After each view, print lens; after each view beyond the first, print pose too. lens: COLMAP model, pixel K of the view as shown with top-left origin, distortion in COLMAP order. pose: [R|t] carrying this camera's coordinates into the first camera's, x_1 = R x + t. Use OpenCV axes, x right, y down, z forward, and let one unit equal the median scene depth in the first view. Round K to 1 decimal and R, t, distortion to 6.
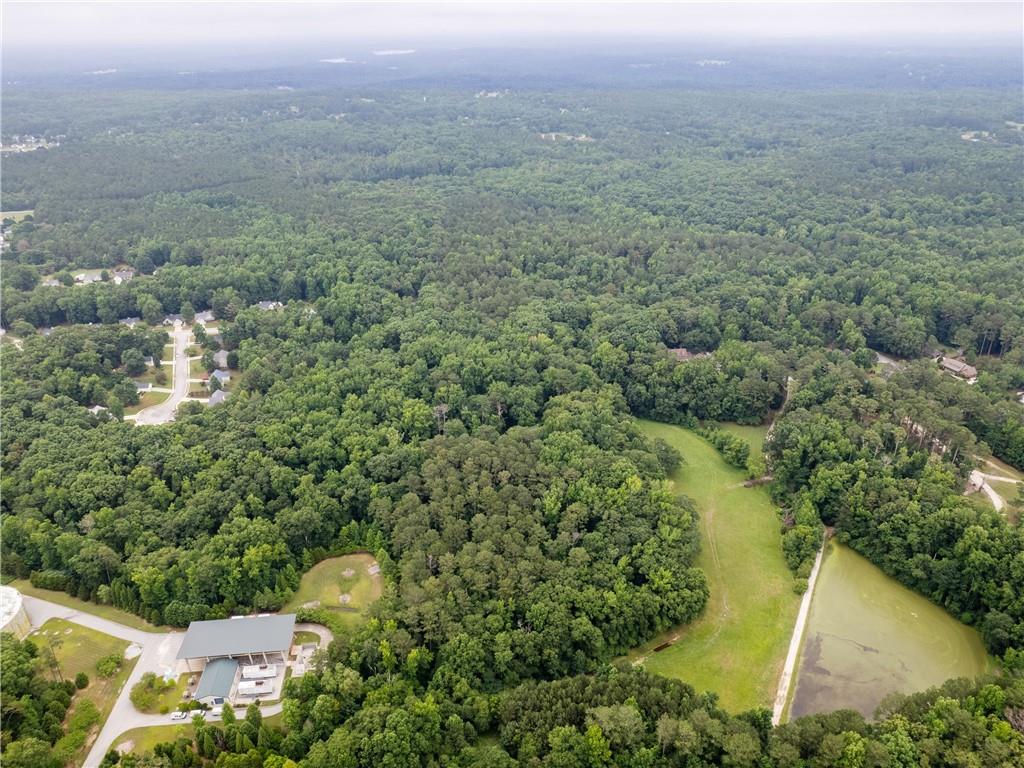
lens RADIAL K [[742.9, 0, 533.4], [0, 742.9, 386.0], [0, 0, 1]] dist [-0.079500, 0.070035]
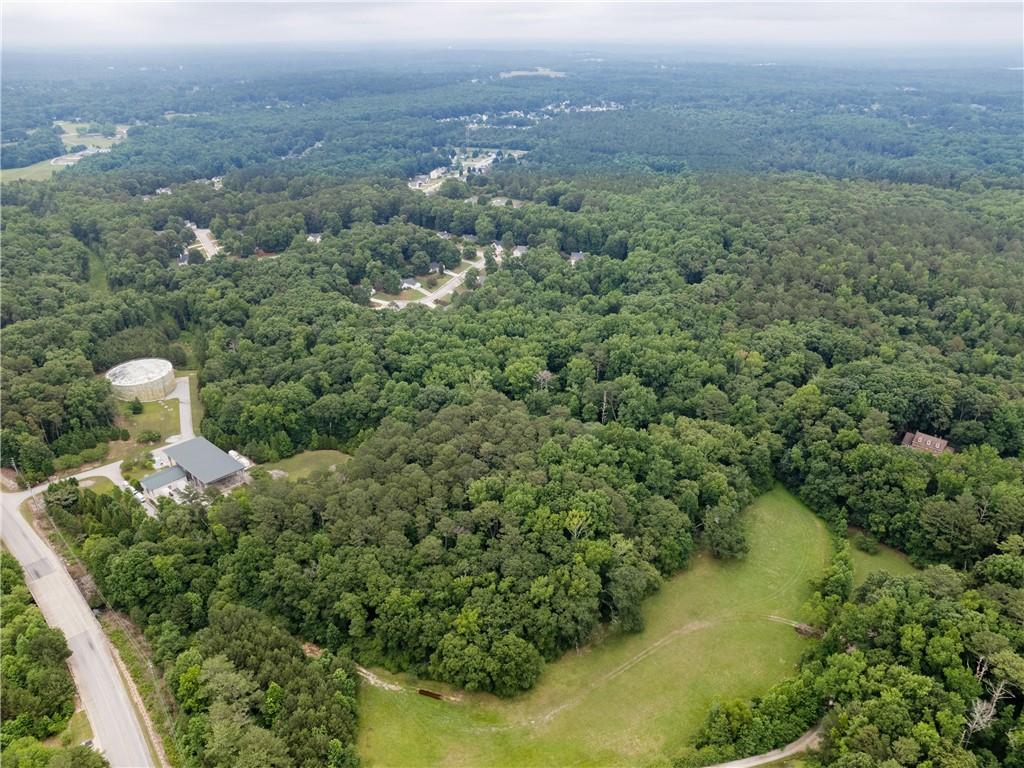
lens RADIAL K [[754.0, 0, 513.2], [0, 754.0, 385.3], [0, 0, 1]] dist [-0.081976, 0.074688]
pose [[0.658154, 0.331707, -0.675872, 0.566867], [-0.340869, 0.931718, 0.125338, -0.070724], [0.671298, 0.147892, 0.726283, 0.369563]]
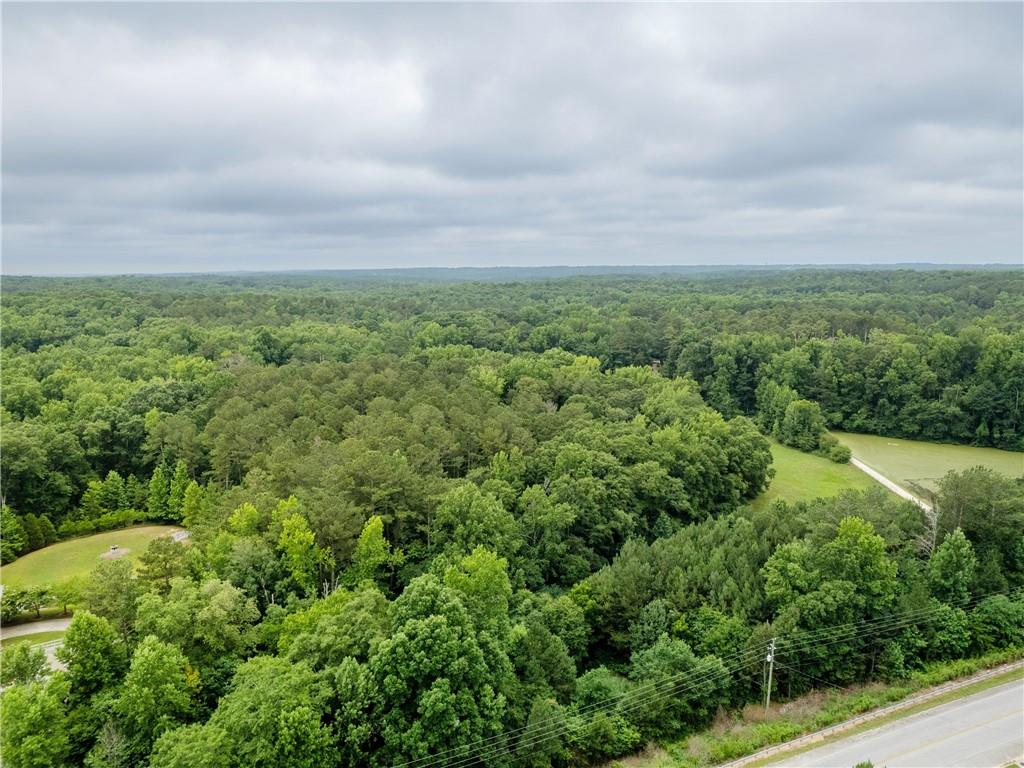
lens RADIAL K [[740.1, 0, 540.7], [0, 740.1, 387.7], [0, 0, 1]] dist [-0.082712, 0.076437]
pose [[0.900231, -0.073383, 0.429184, -0.189570], [0.199365, 0.945768, -0.256467, 0.314092], [-0.387088, 0.316444, 0.866040, 0.440089]]
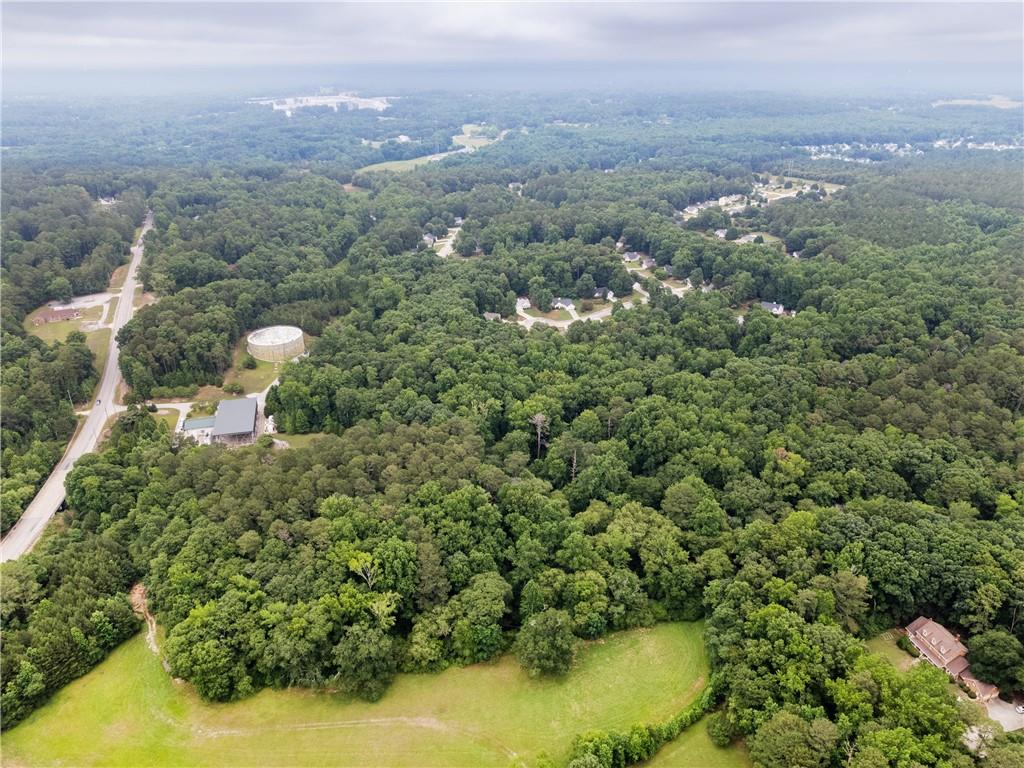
lens RADIAL K [[742.9, 0, 533.4], [0, 742.9, 386.0], [0, 0, 1]] dist [-0.079500, 0.070035]
pose [[0.160535, 0.417110, -0.894566, 0.734639], [-0.439029, 0.841904, 0.313770, -0.313376], [0.884015, 0.342370, 0.318278, 0.850817]]
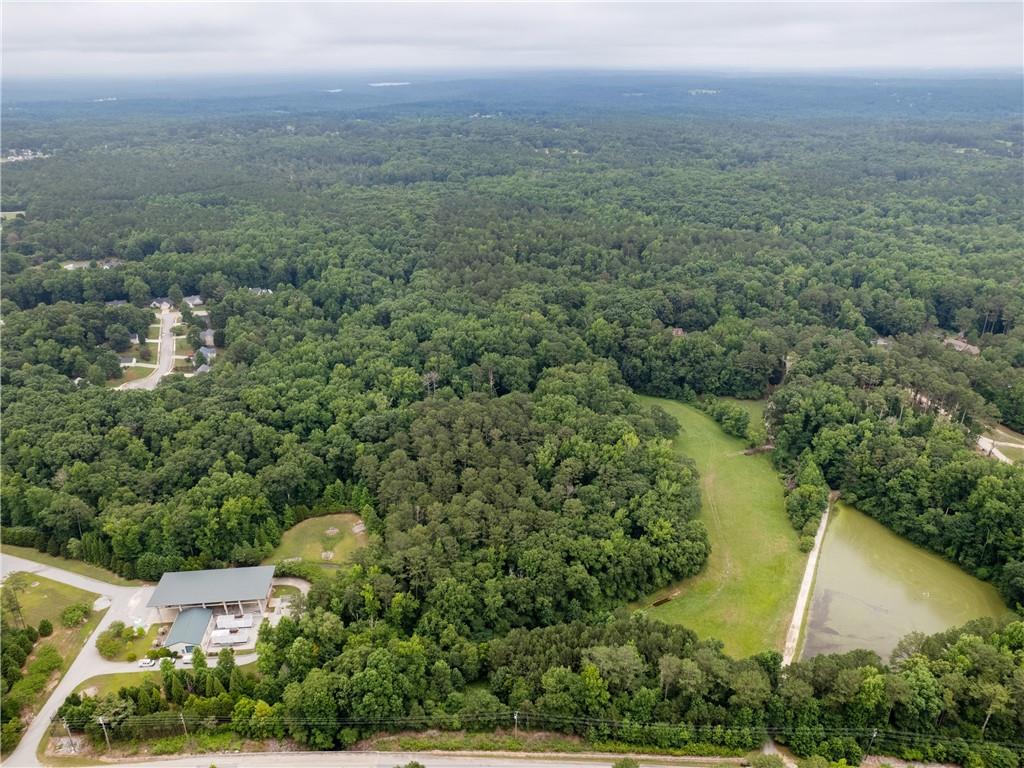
lens RADIAL K [[742.3, 0, 526.0], [0, 742.3, 385.5], [0, 0, 1]] dist [-0.079385, 0.070965]
pose [[0.999999, 0.001240, -0.000914, 0.000640], [-0.001280, 0.999014, -0.044388, 0.102632], [0.000858, 0.044389, 0.999014, 0.036803]]
